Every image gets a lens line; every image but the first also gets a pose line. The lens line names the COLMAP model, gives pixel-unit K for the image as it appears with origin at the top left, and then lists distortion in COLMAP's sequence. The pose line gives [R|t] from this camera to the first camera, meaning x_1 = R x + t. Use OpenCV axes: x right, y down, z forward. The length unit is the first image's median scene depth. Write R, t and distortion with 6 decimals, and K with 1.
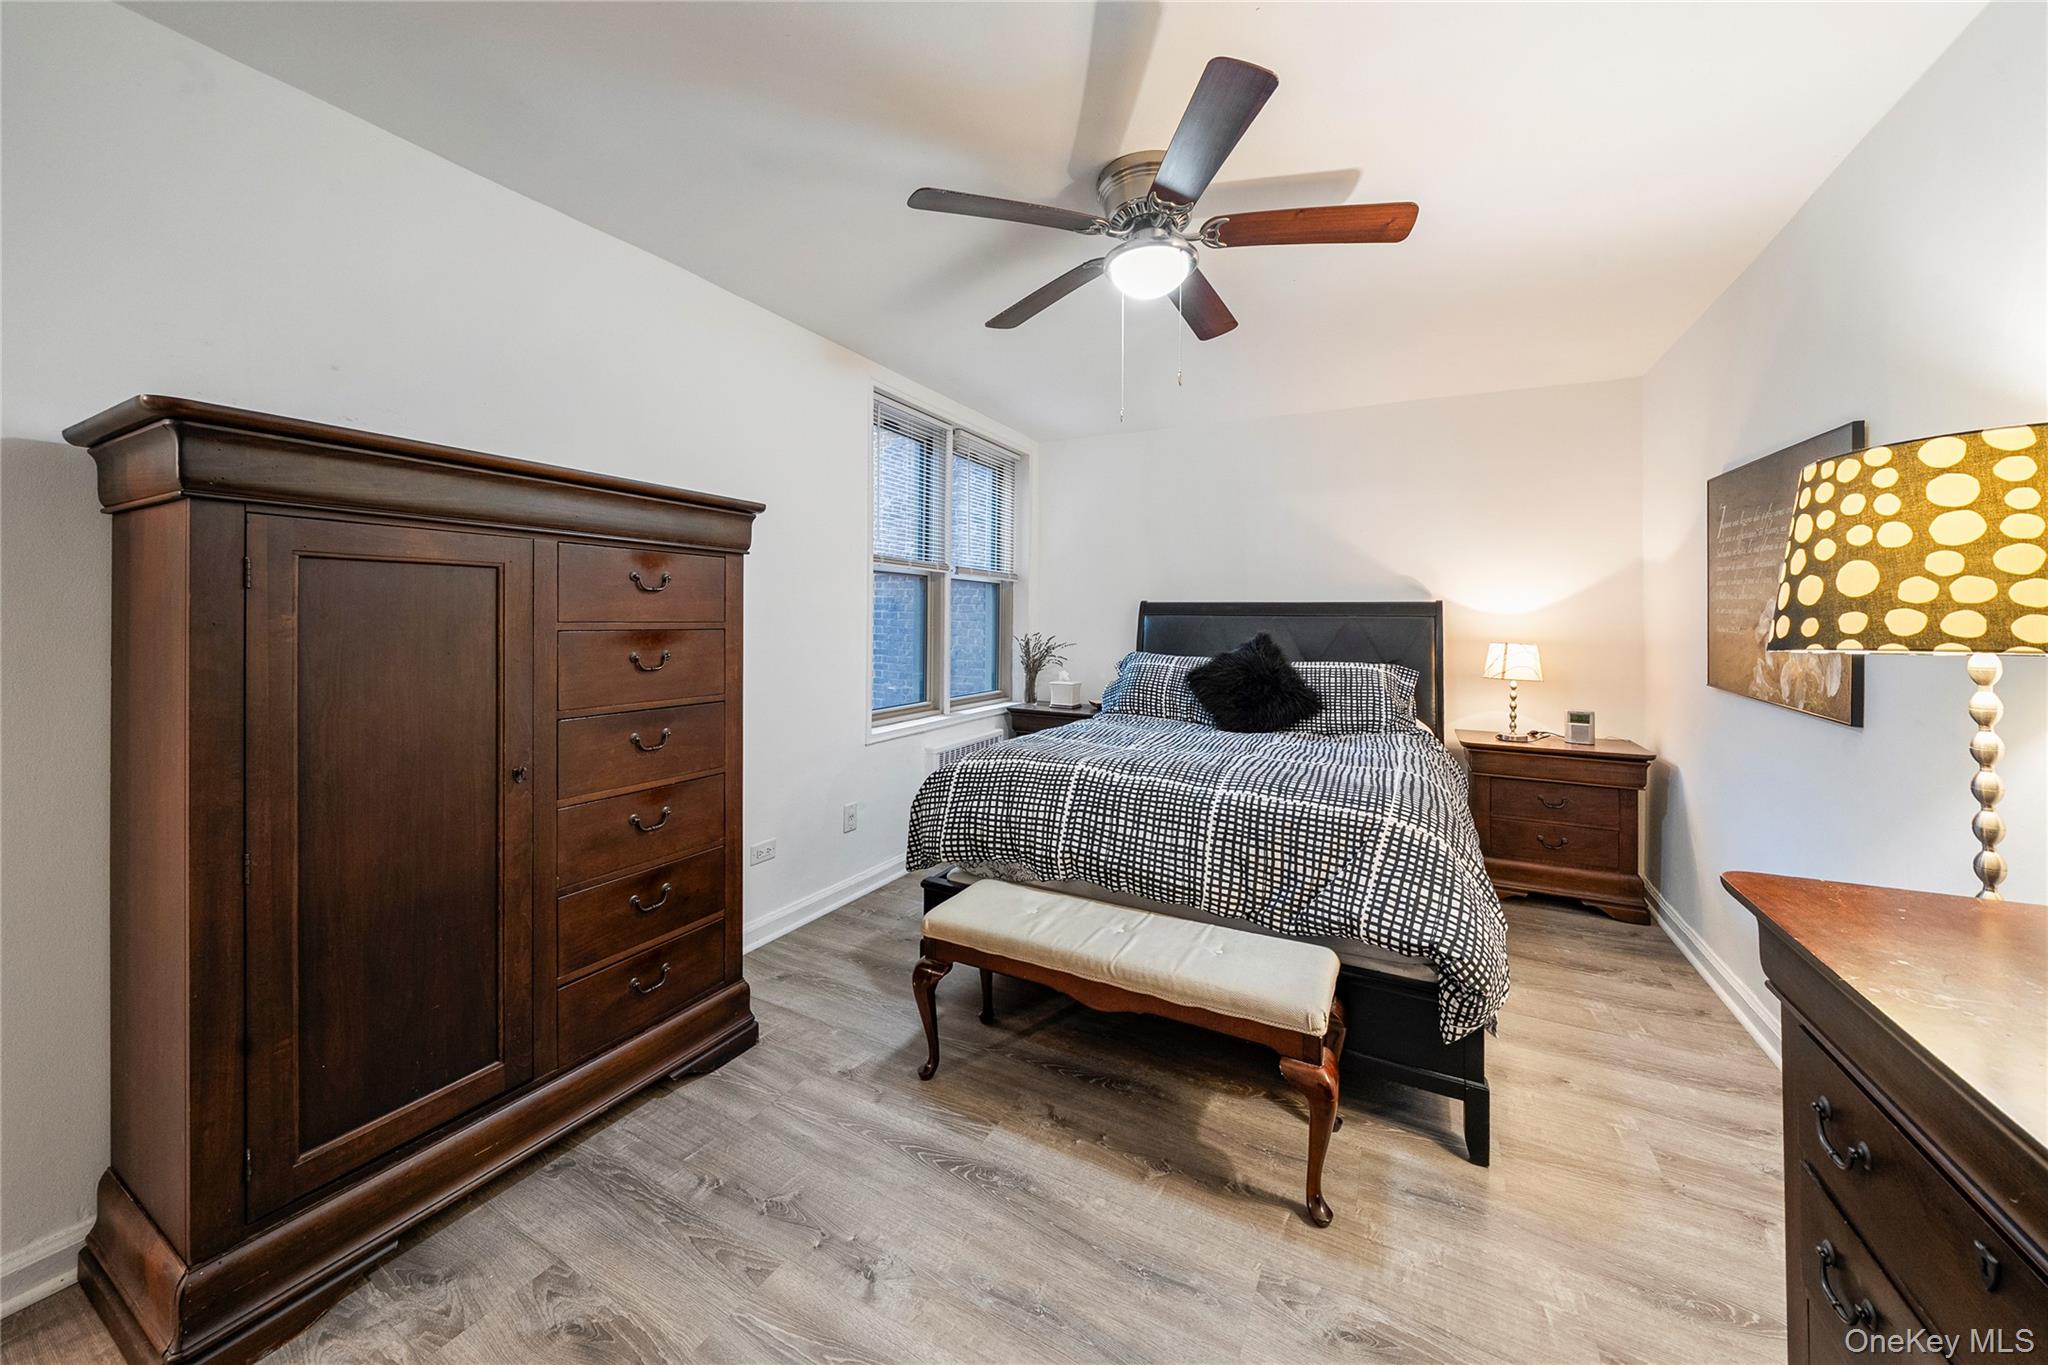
lens RADIAL K [[726.5, 0, 1036.5], [0, 726.5, 621.1], [0, 0, 1]] dist [-0.007244, 0.000100]
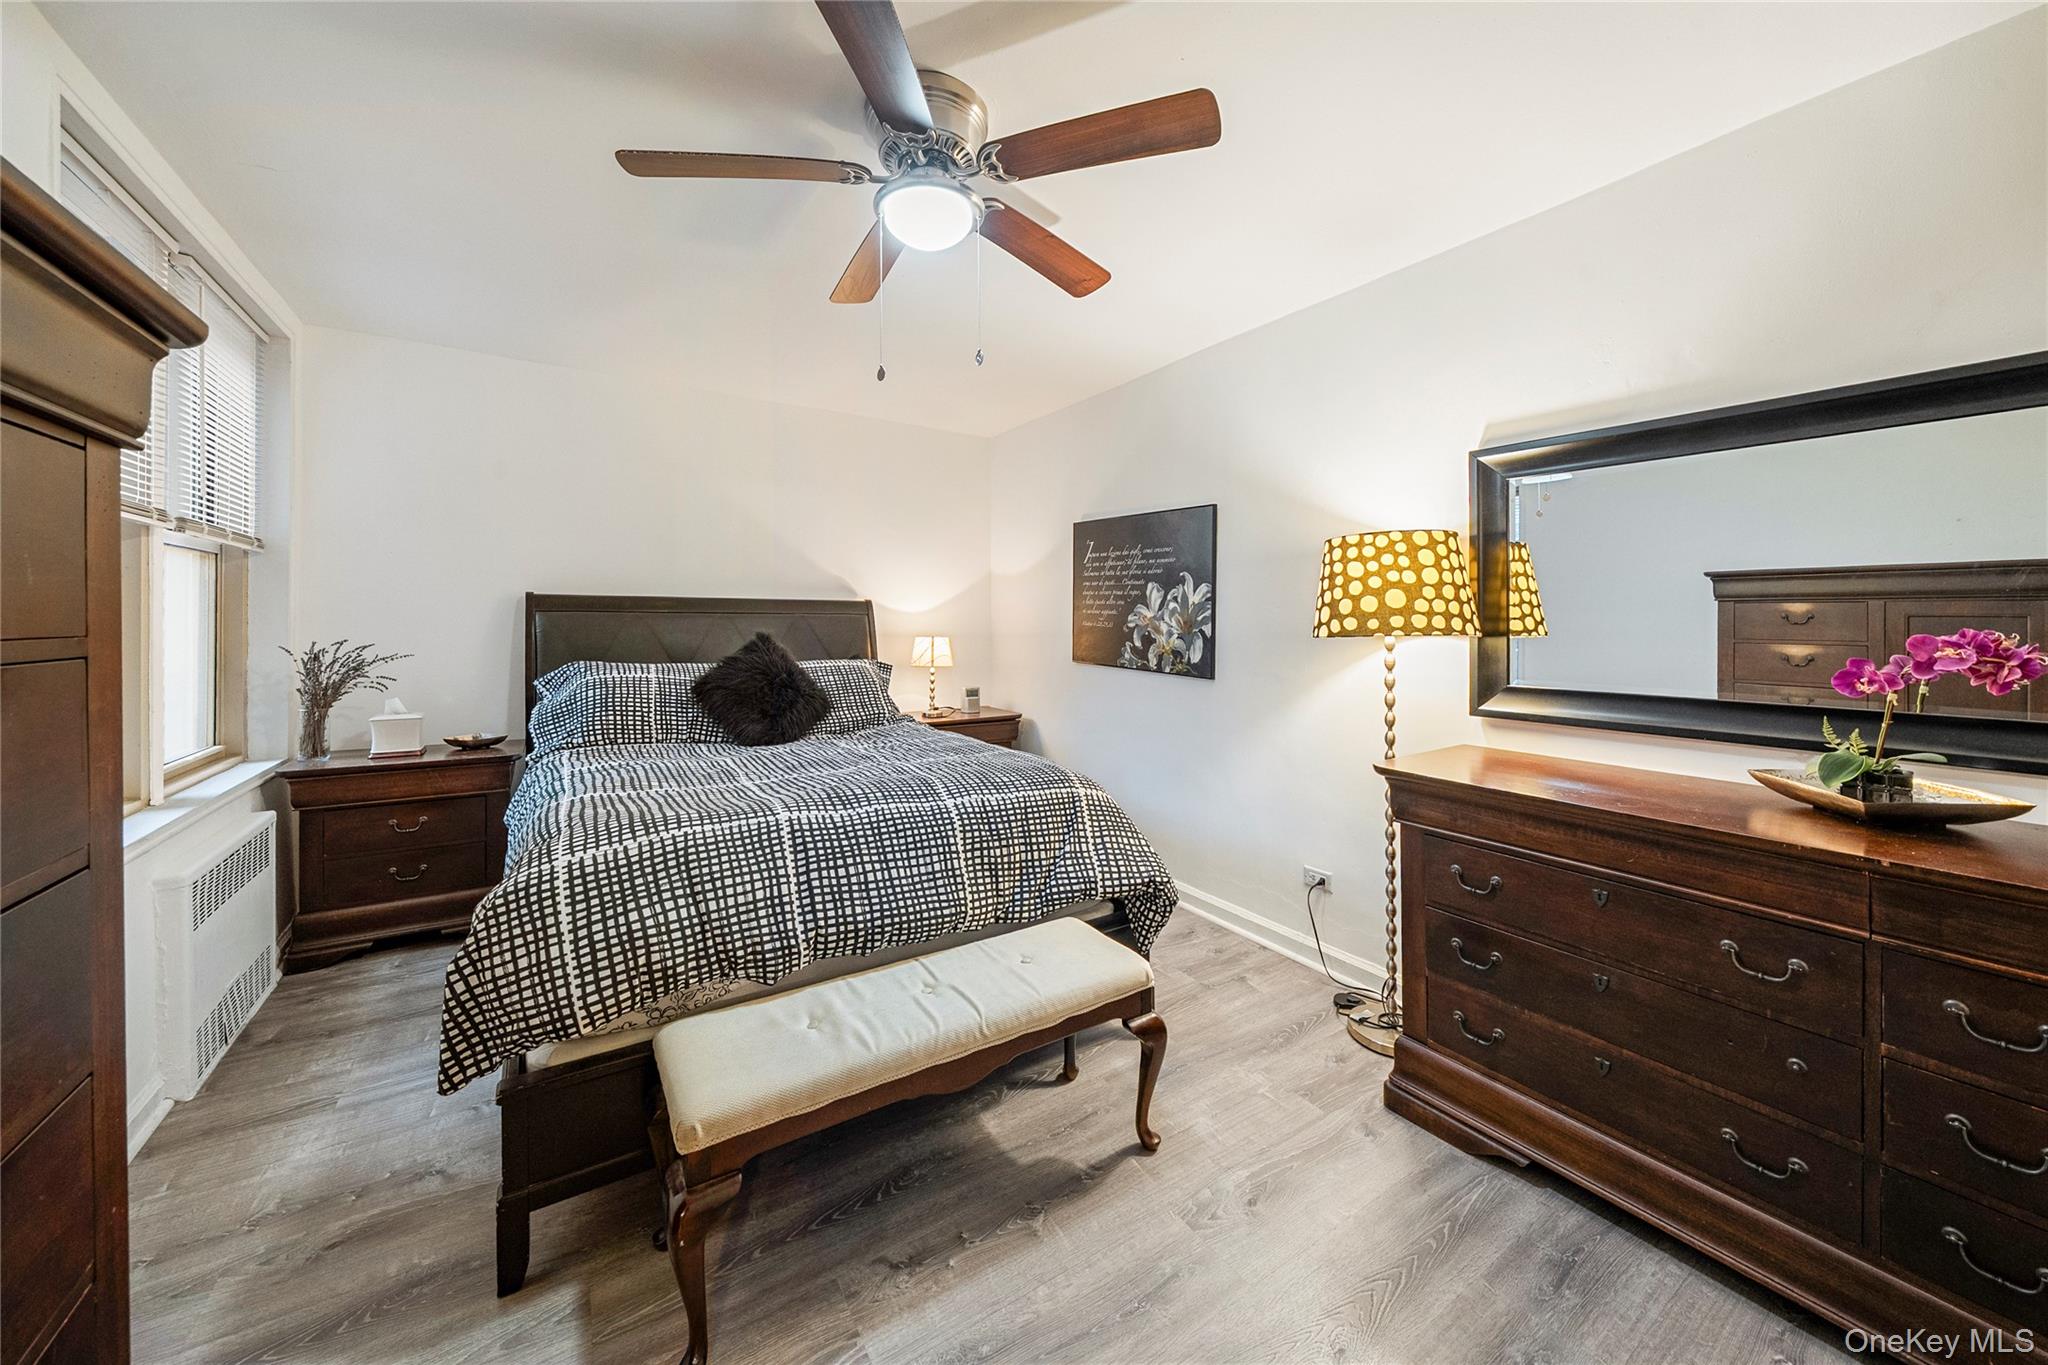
lens RADIAL K [[726.5, 0, 1023.7], [0, 726.5, 616.9], [0, 0, 1]] dist [-0.007244, 0.000100]
pose [[0.493124, -0.002783, 0.869955, -0.510749], [0.000884, 0.999996, 0.002698, -0.007743], [-0.869959, -0.000561, 0.493124, 0.445438]]
